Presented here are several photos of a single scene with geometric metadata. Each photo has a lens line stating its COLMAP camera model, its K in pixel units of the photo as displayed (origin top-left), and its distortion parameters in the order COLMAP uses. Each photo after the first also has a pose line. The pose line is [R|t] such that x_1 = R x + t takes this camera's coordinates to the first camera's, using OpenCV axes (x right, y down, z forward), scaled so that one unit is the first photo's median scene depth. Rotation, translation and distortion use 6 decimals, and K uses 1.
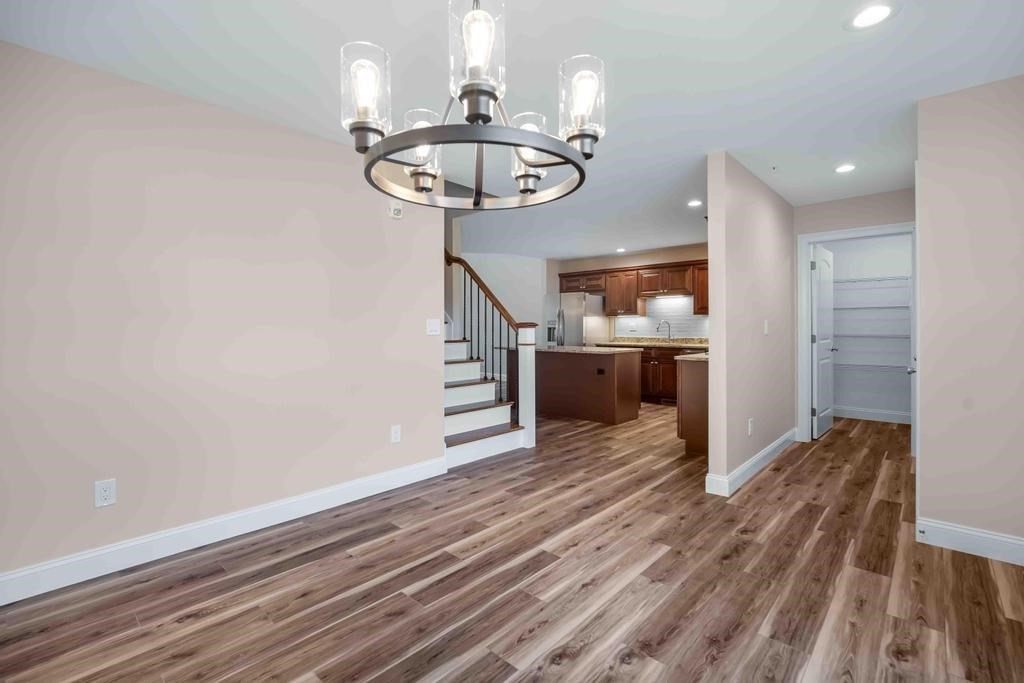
lens RADIAL K [[455.8, 0, 515.4], [0, 455.8, 331.4], [0, 0, 1]] dist [0.001025, 0.000705]
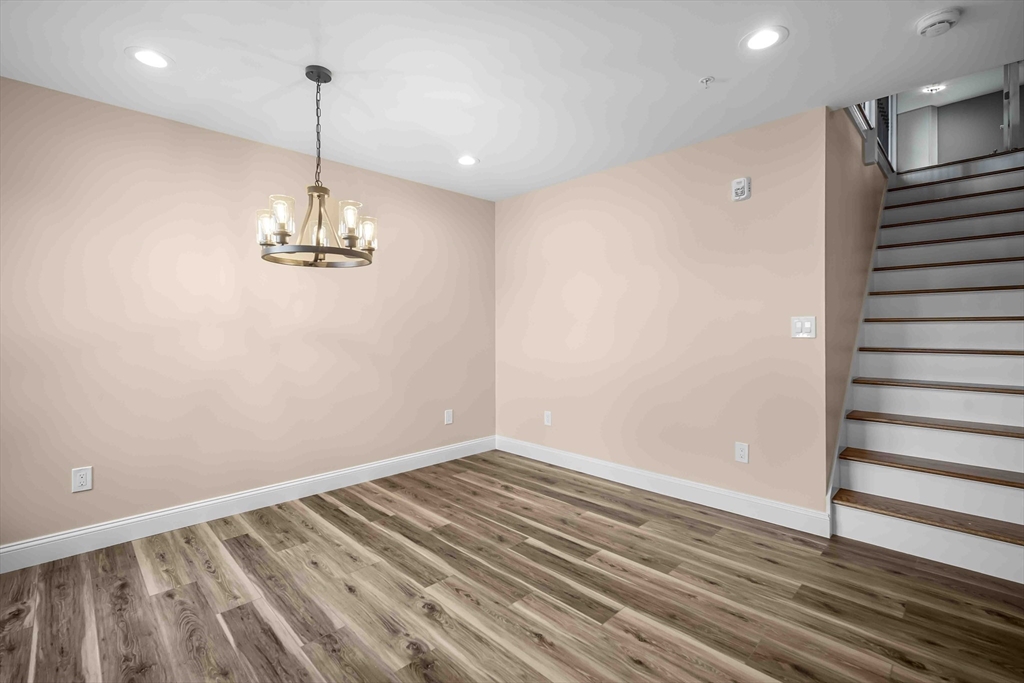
lens RADIAL K [[455.8, 0, 515.5], [0, 455.8, 339.8], [0, 0, 1]] dist [0.001025, 0.000705]
pose [[-0.039724, 0.023920, -0.998924, 0.855472], [-0.001449, 0.999711, 0.023997, -0.008777], [0.999210, 0.002400, -0.039678, 0.860631]]
